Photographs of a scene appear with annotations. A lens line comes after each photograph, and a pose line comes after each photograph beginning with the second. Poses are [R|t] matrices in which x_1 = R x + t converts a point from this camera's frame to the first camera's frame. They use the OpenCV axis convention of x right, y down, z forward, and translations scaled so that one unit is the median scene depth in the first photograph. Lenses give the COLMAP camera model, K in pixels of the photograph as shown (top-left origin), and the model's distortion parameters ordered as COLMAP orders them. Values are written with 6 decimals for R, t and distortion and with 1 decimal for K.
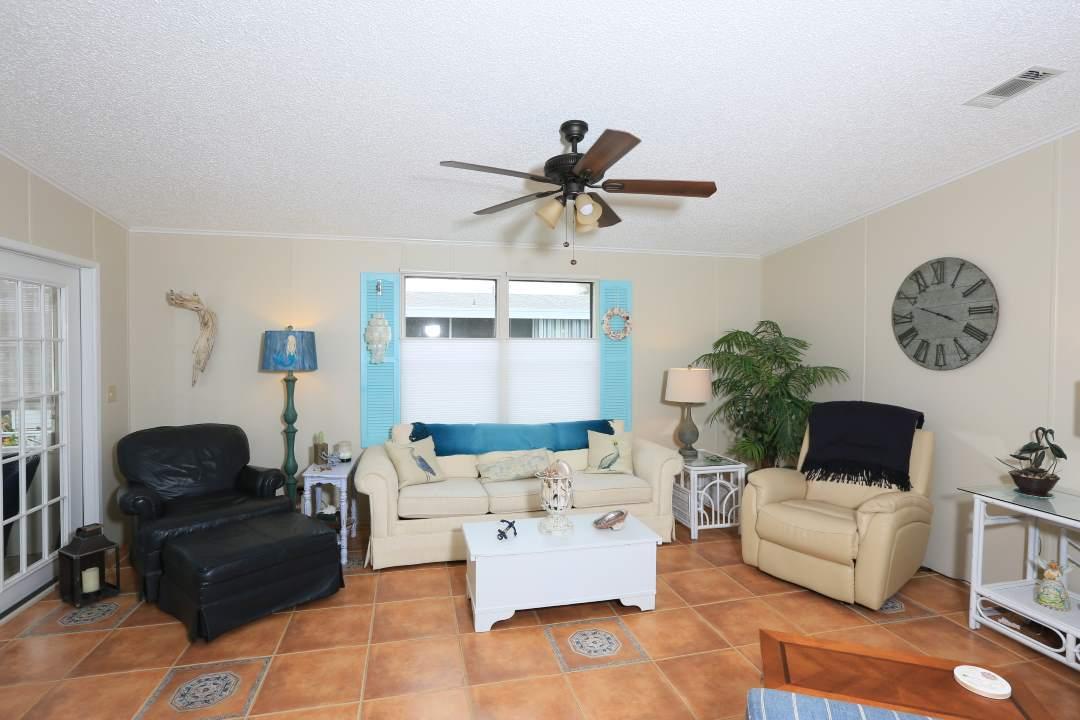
lens RADIAL K [[539.1, 0, 540.0], [0, 539.1, 360.0], [0, 0, 1]] dist [-0.063220, 0.029747]
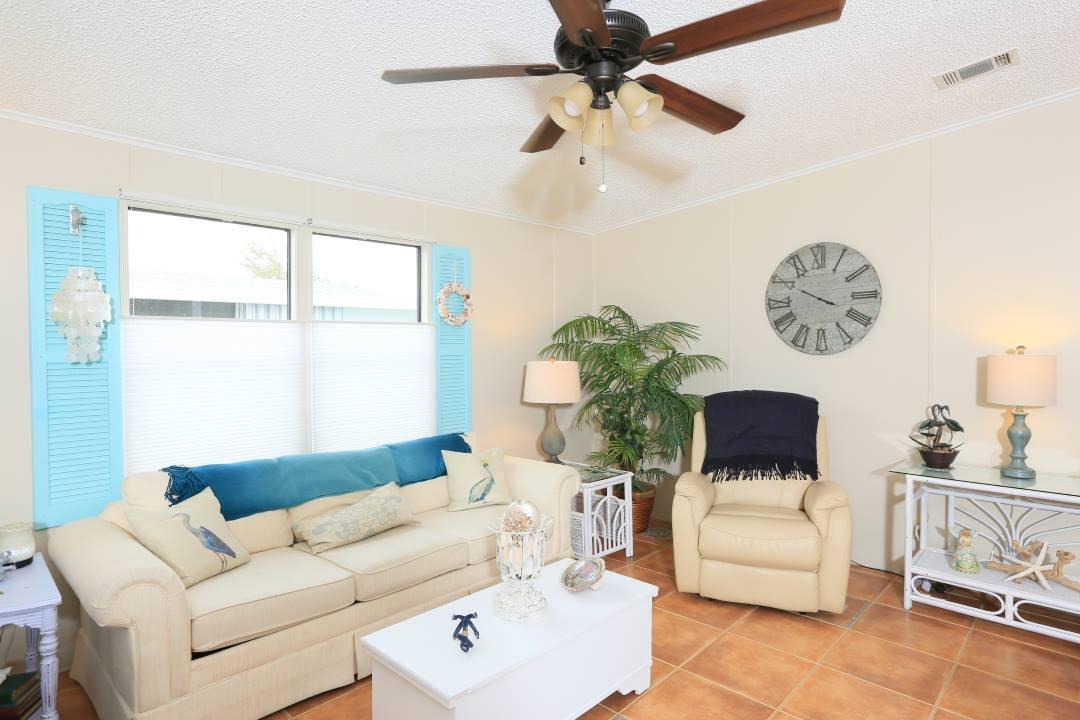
lens RADIAL K [[596.2, 0, 540.0], [0, 596.2, 360.0], [0, 0, 1]] dist [-0.059576, 0.047496]
pose [[0.841437, -0.020891, 0.539951, -0.294049], [0.020836, 0.999764, 0.006211, 0.011078], [-0.539953, 0.006024, 0.841673, 0.346211]]
